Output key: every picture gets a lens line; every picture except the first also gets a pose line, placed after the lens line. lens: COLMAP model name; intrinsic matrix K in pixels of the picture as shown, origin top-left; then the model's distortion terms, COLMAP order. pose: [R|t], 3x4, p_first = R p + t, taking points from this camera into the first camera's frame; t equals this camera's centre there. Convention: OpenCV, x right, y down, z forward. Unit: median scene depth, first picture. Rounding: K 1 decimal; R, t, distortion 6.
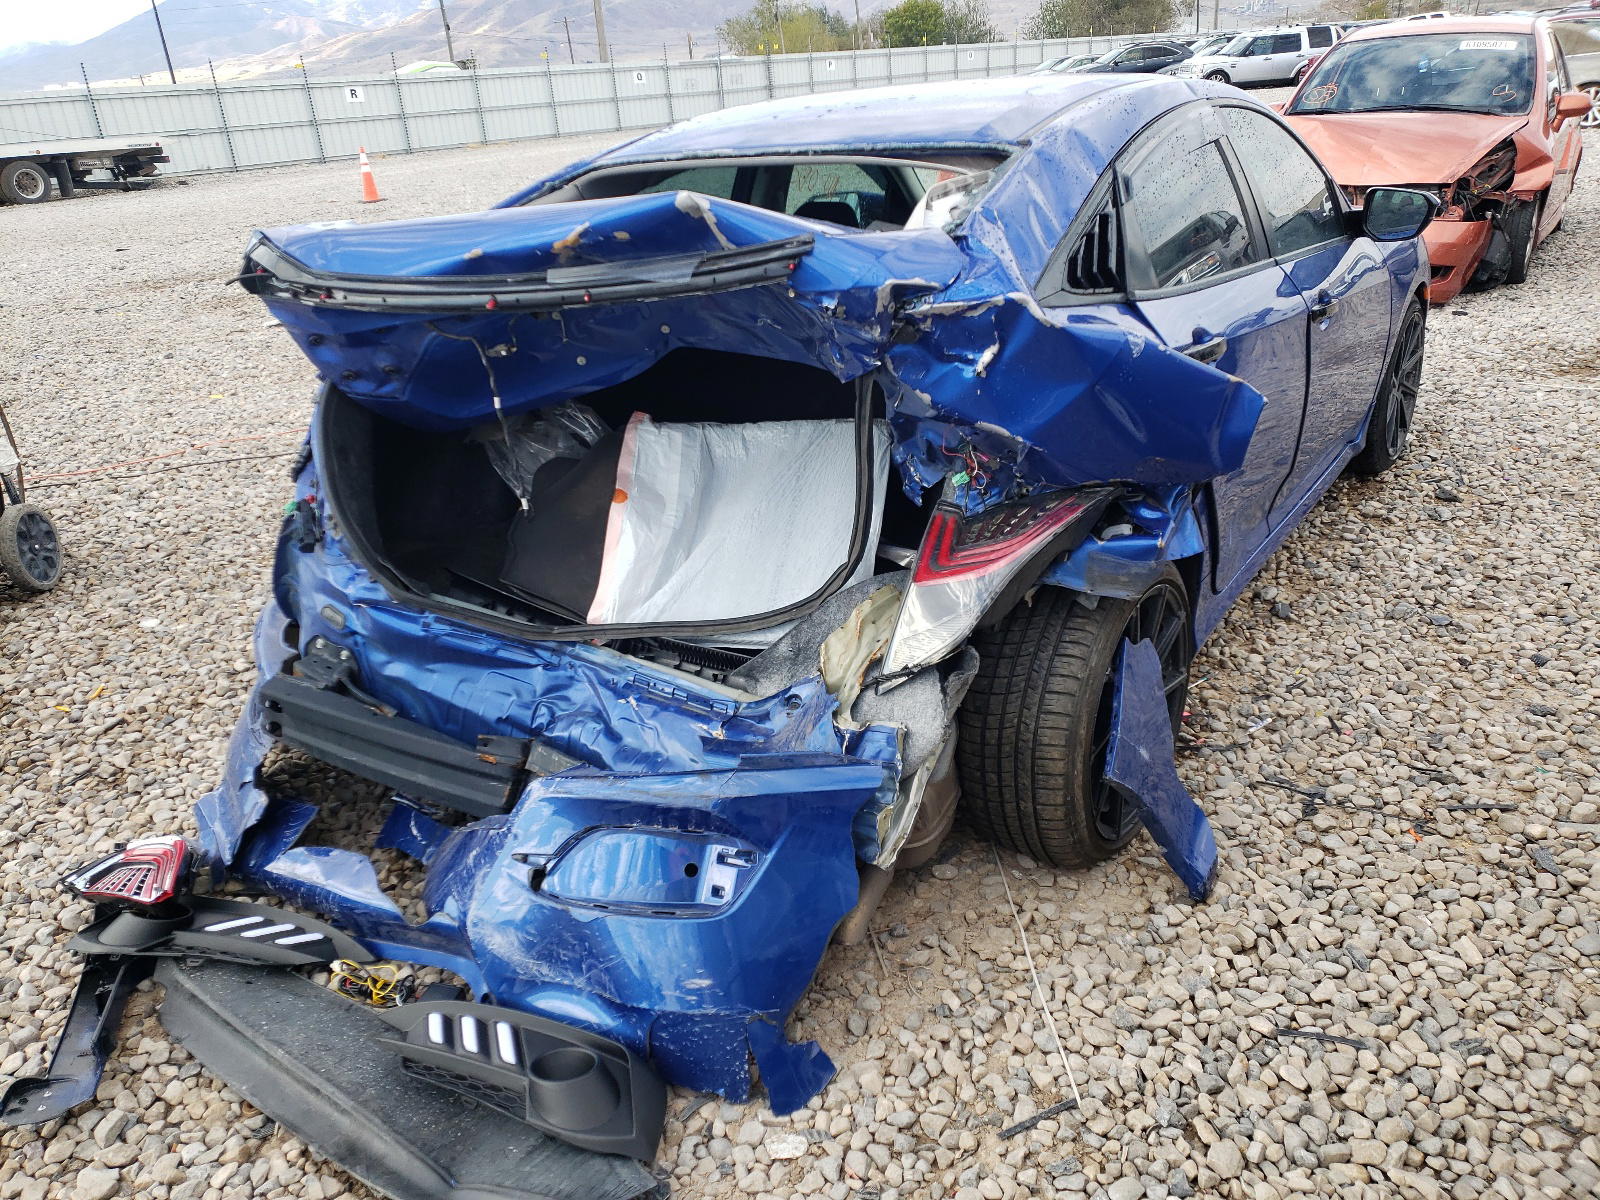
lens RADIAL K [[1203.8, 0, 800.0], [0, 1203.8, 600.0], [0, 0, 1]] dist [0.072704, -0.001183]
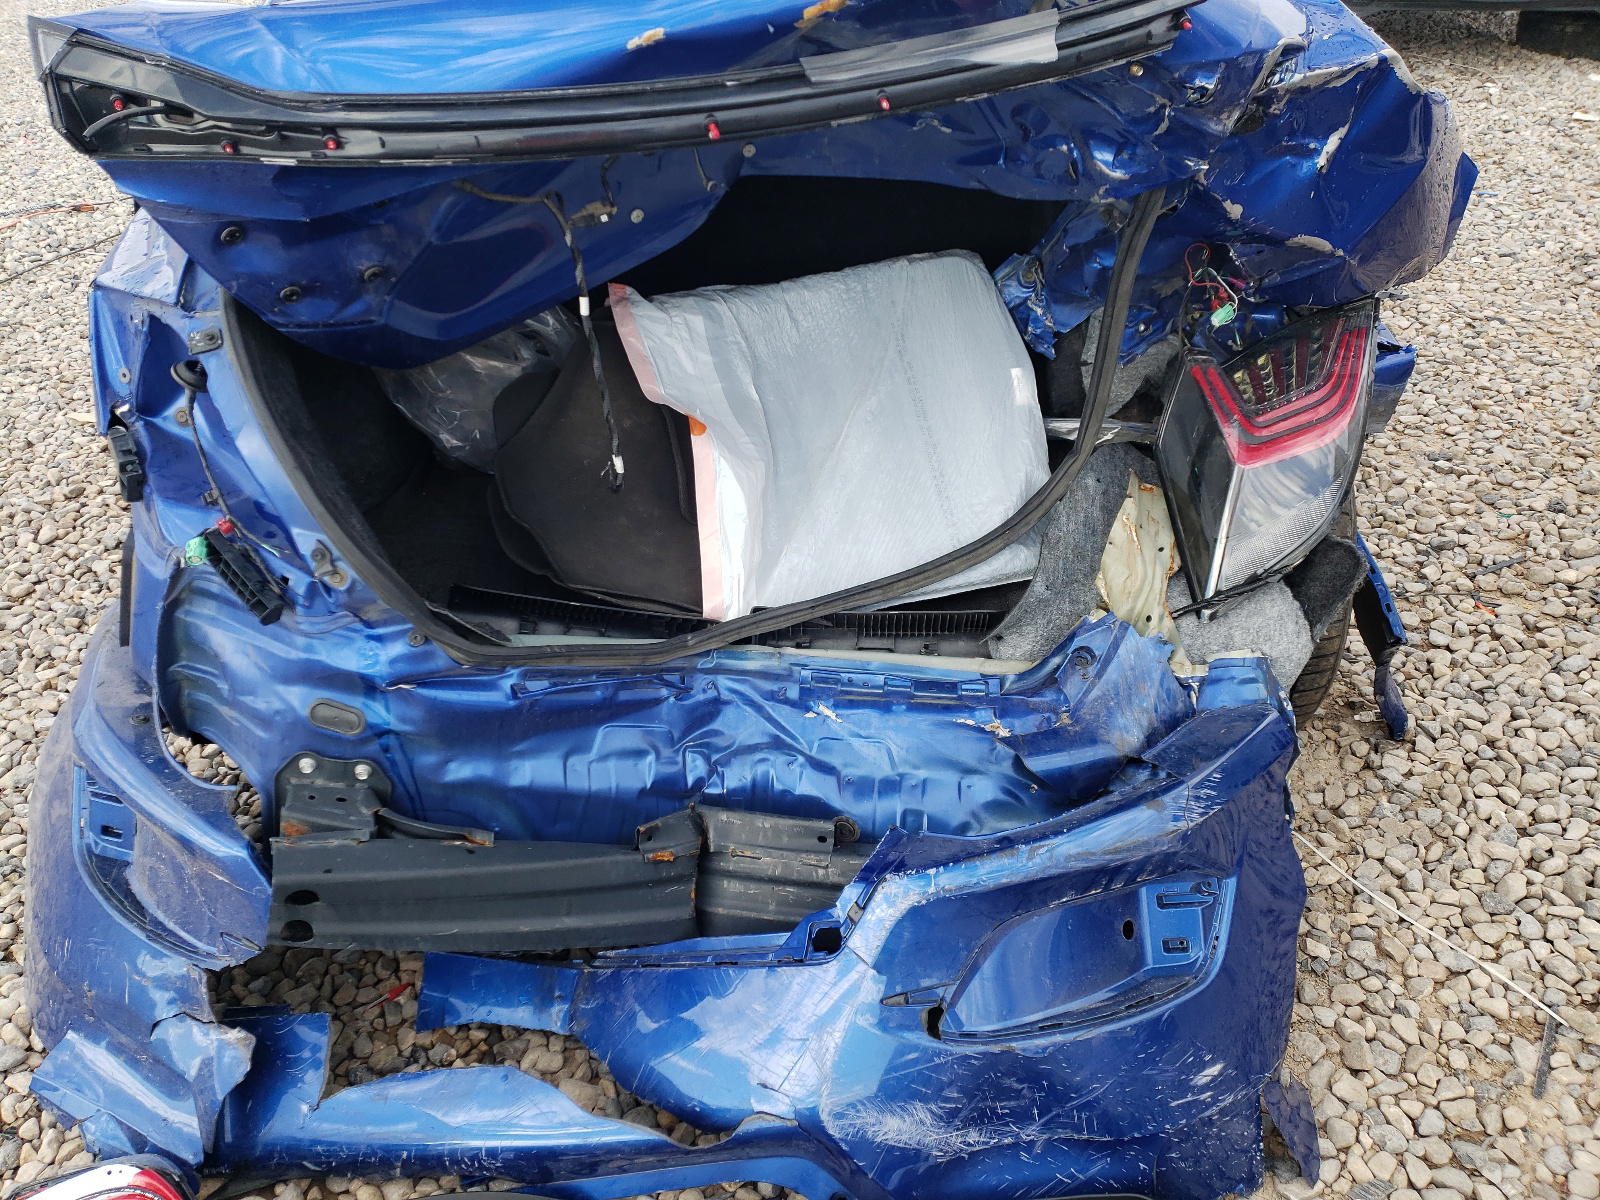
lens RADIAL K [[1210.0, 0, 800.0], [0, 1210.0, 600.0], [0, 0, 1]] dist [0.049594, 0.002606]
pose [[0.868990, -0.247128, 0.428701, -0.440188], [0.178999, 0.964681, 0.193262, -0.116792], [-0.461321, -0.091206, 0.882533, 0.399310]]
